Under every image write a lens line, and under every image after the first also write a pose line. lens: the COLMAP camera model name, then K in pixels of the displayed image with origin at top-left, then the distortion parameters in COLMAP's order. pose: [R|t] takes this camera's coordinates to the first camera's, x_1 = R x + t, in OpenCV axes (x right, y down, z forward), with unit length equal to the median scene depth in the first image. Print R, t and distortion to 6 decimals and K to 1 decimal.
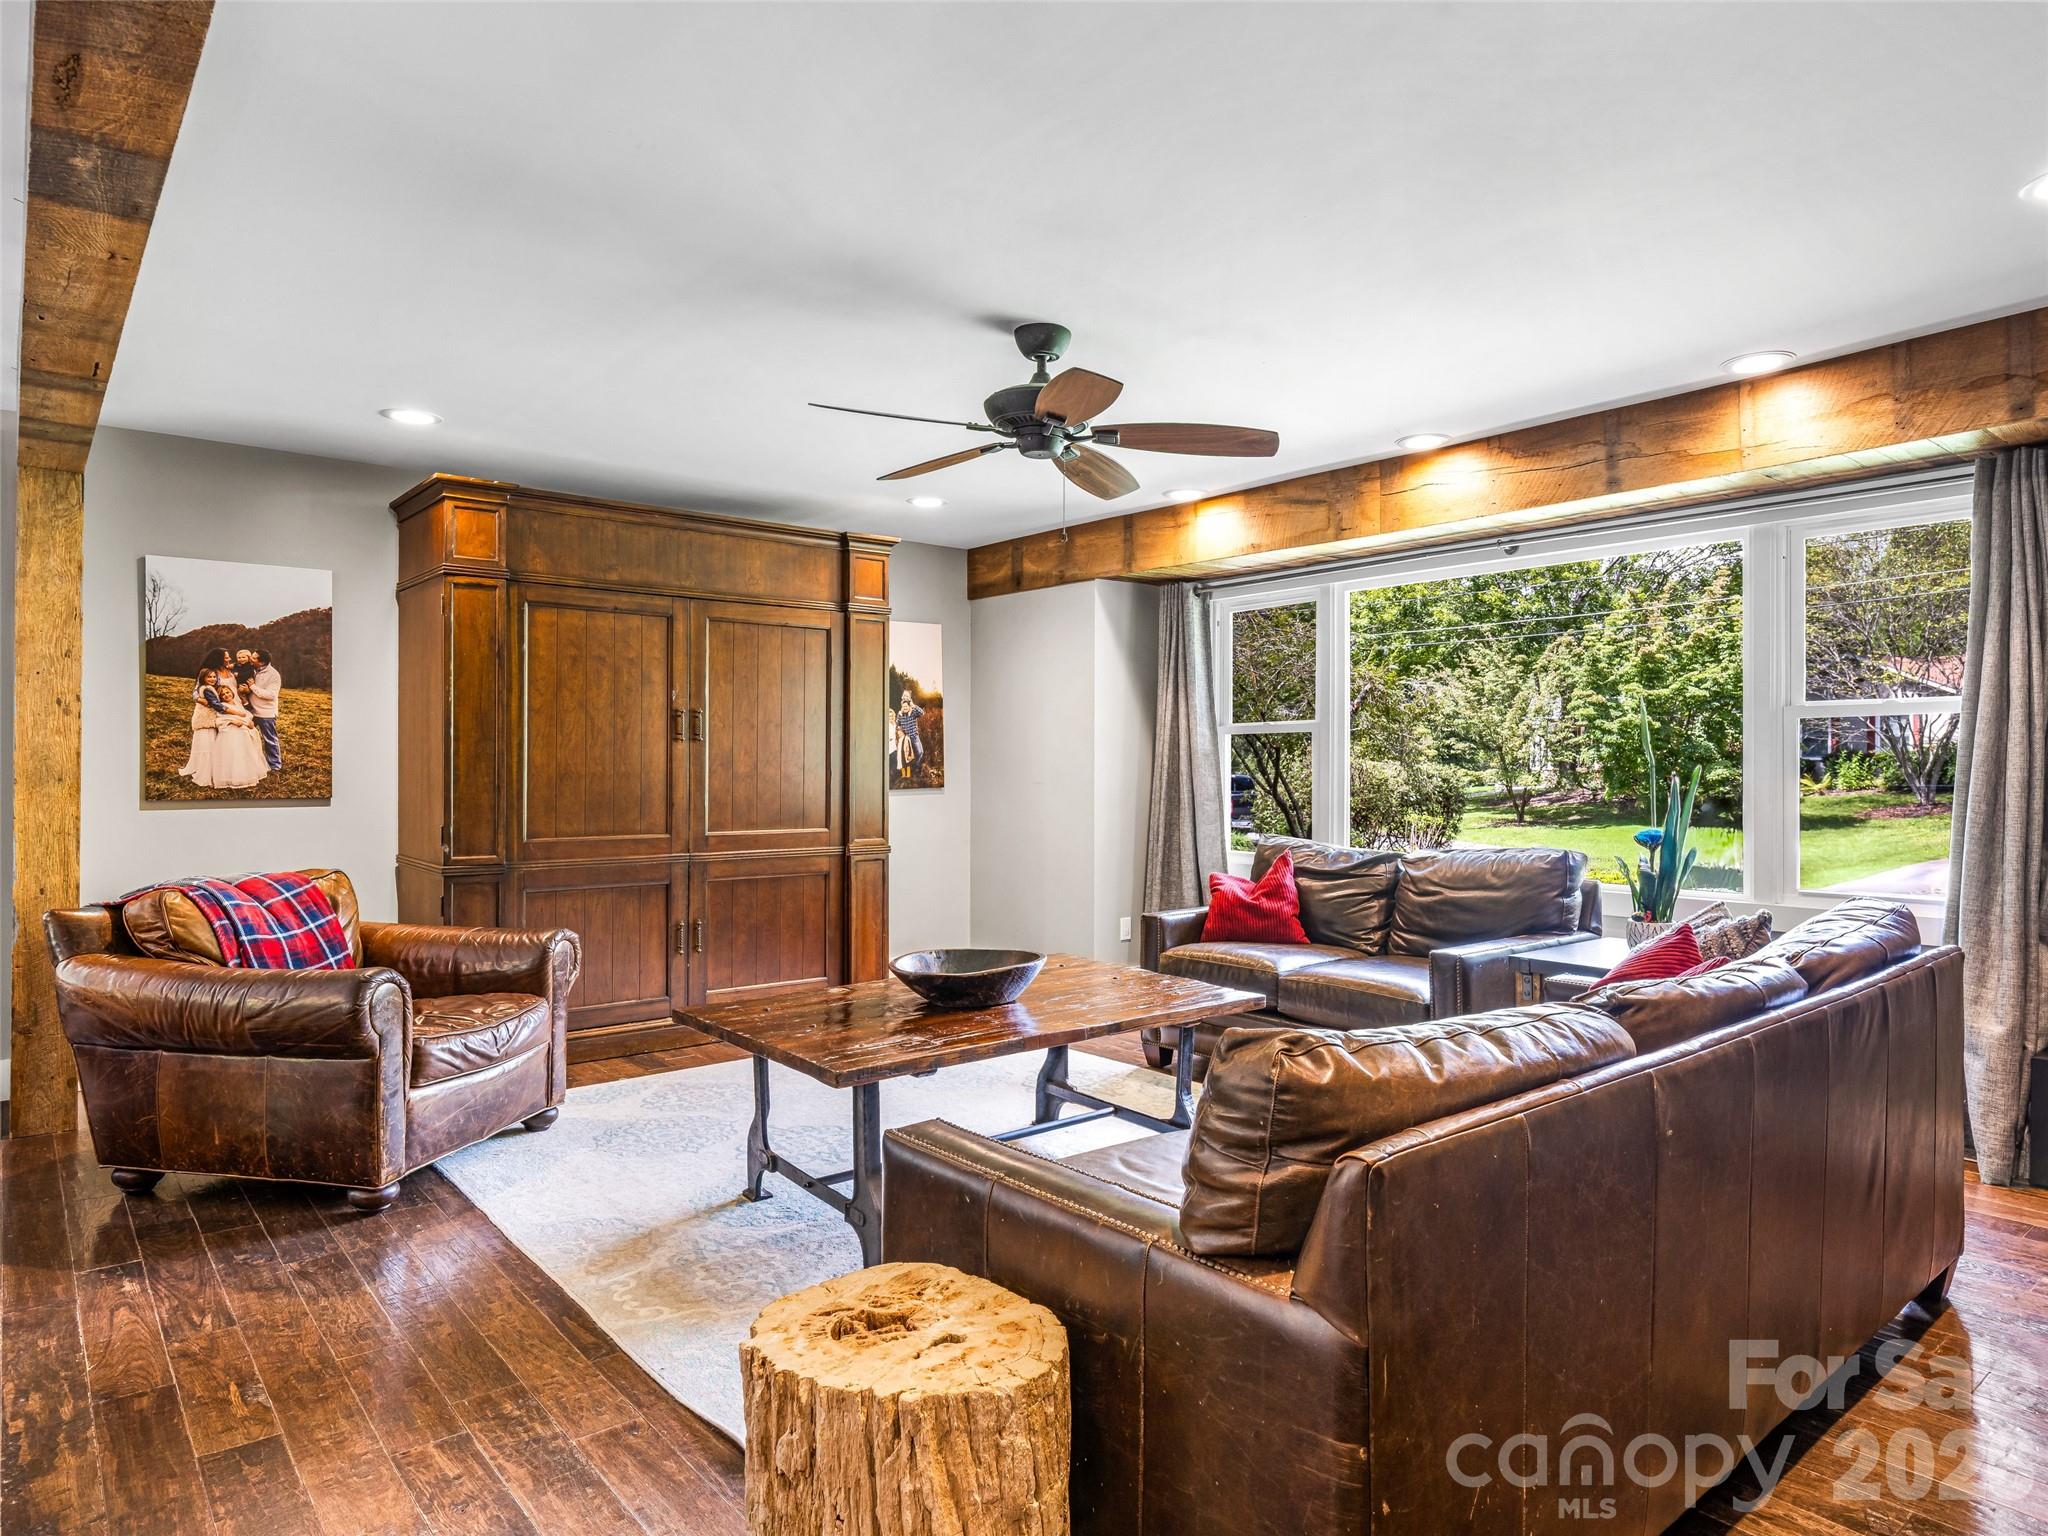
lens RADIAL K [[1244.5, 0, 1024.0], [0, 1244.5, 768.0], [0, 0, 1]] dist [-0.001274, 0.000192]
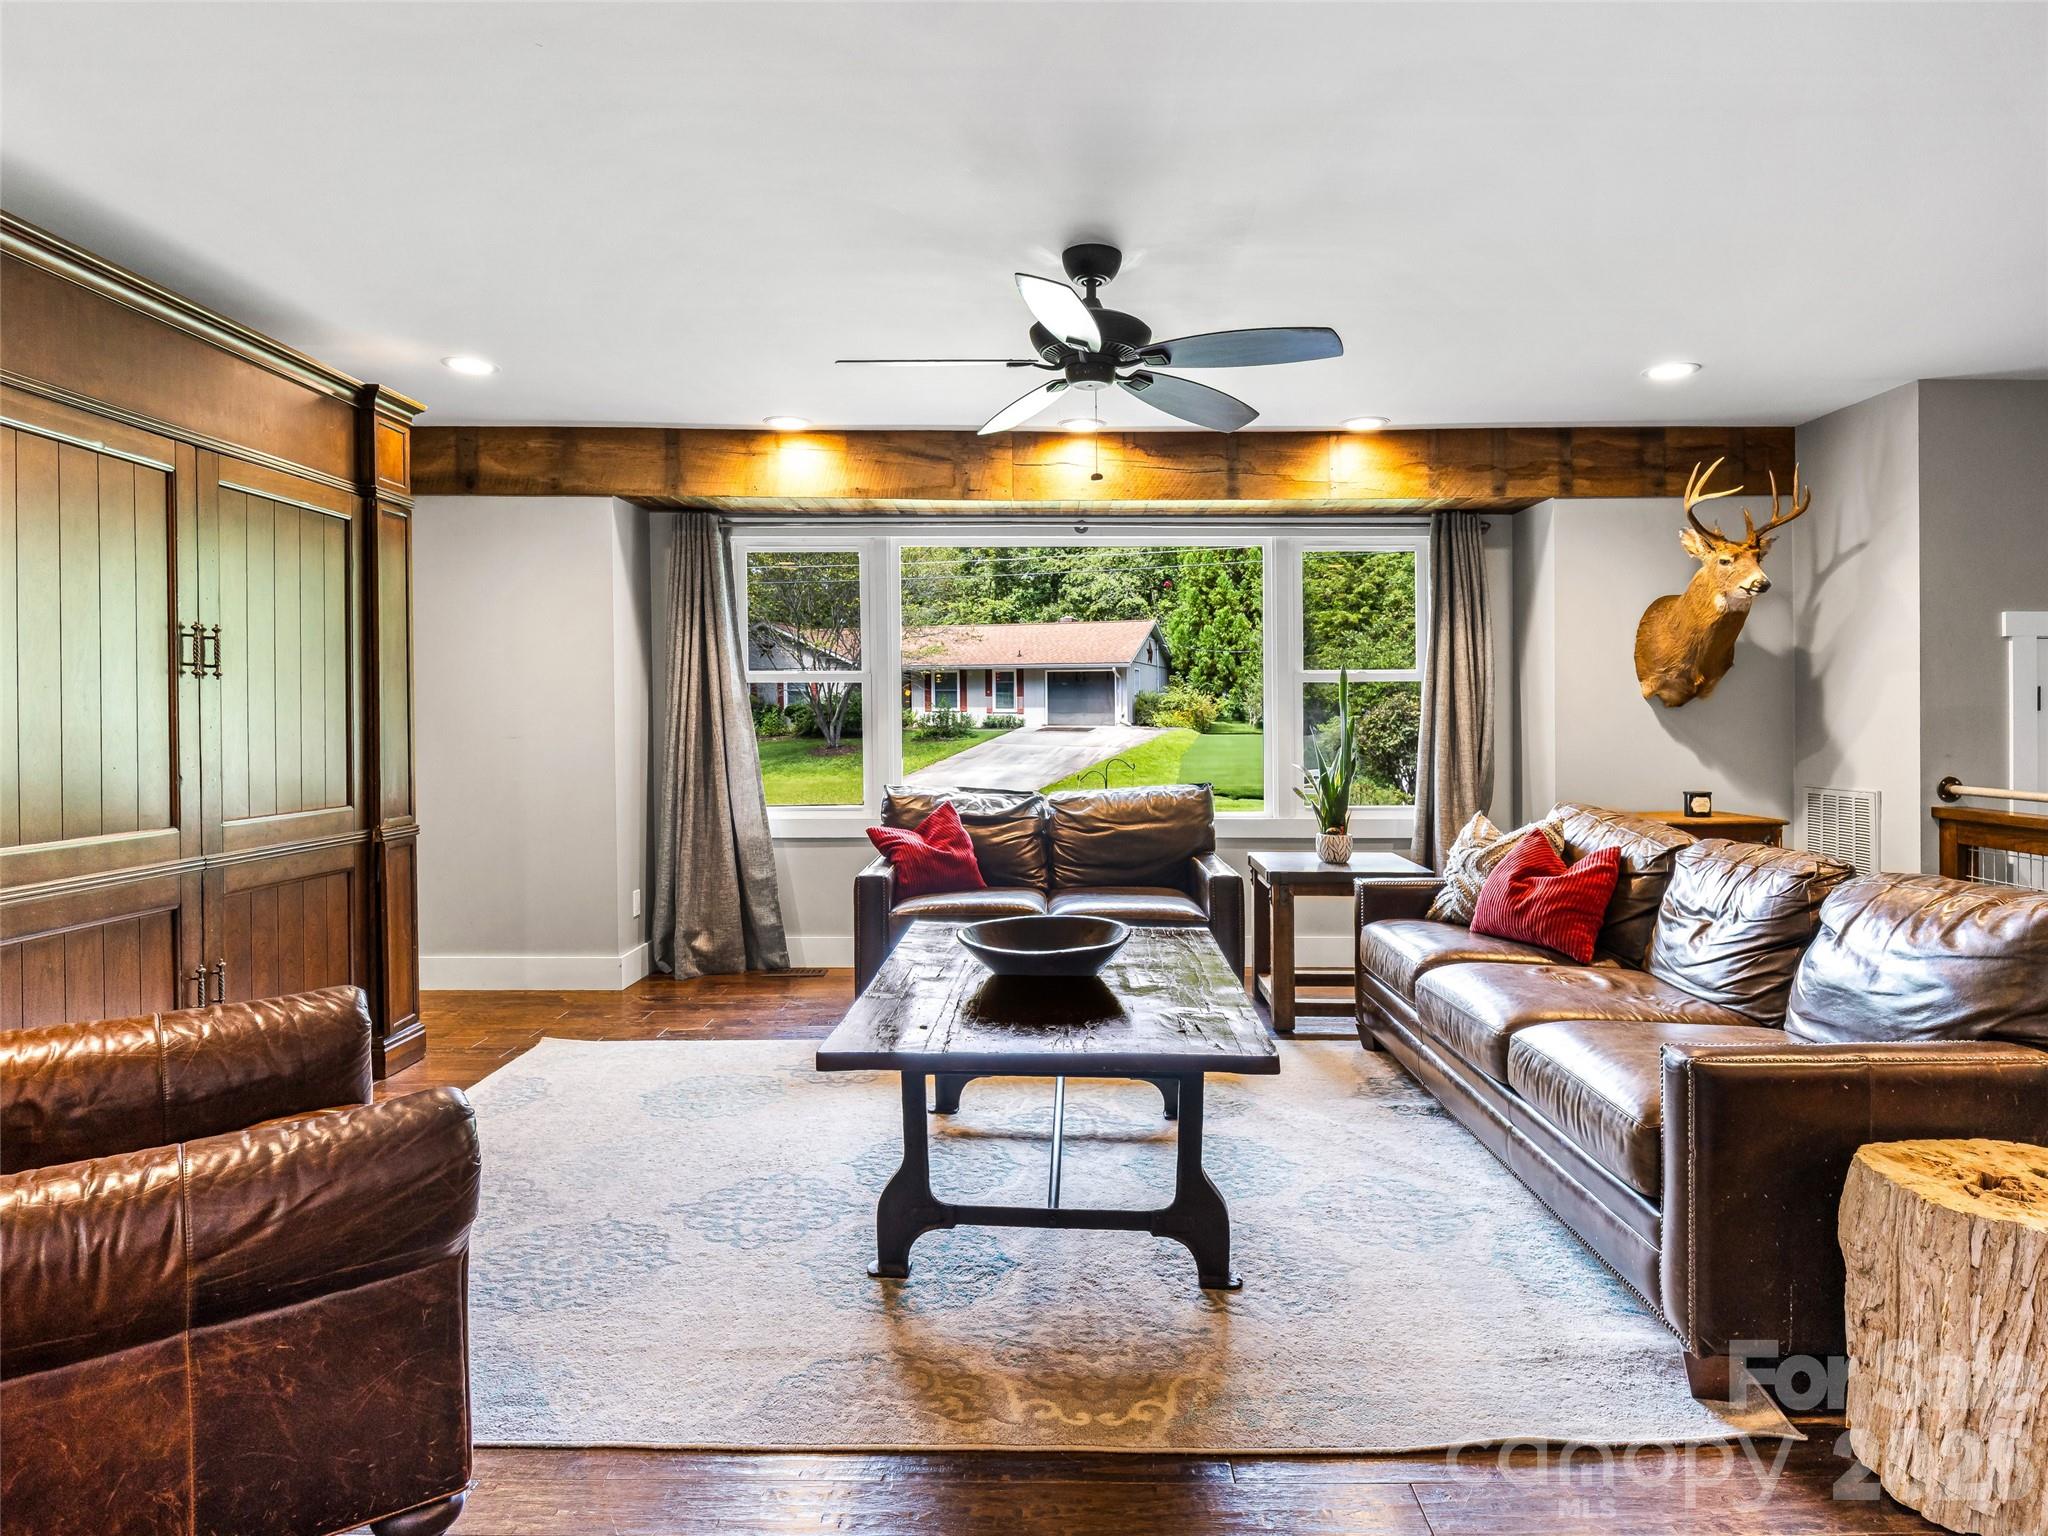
lens RADIAL K [[1234.0, 0, 1029.1], [0, 1234.0, 717.6], [0, 0, 1]] dist [0.021798, -0.019198]
pose [[0.638047, -0.000537, 0.769997, -0.534822], [0.000179, 1.000000, 0.000549, -0.000994], [-0.769997, -0.000212, 0.638047, 0.314145]]
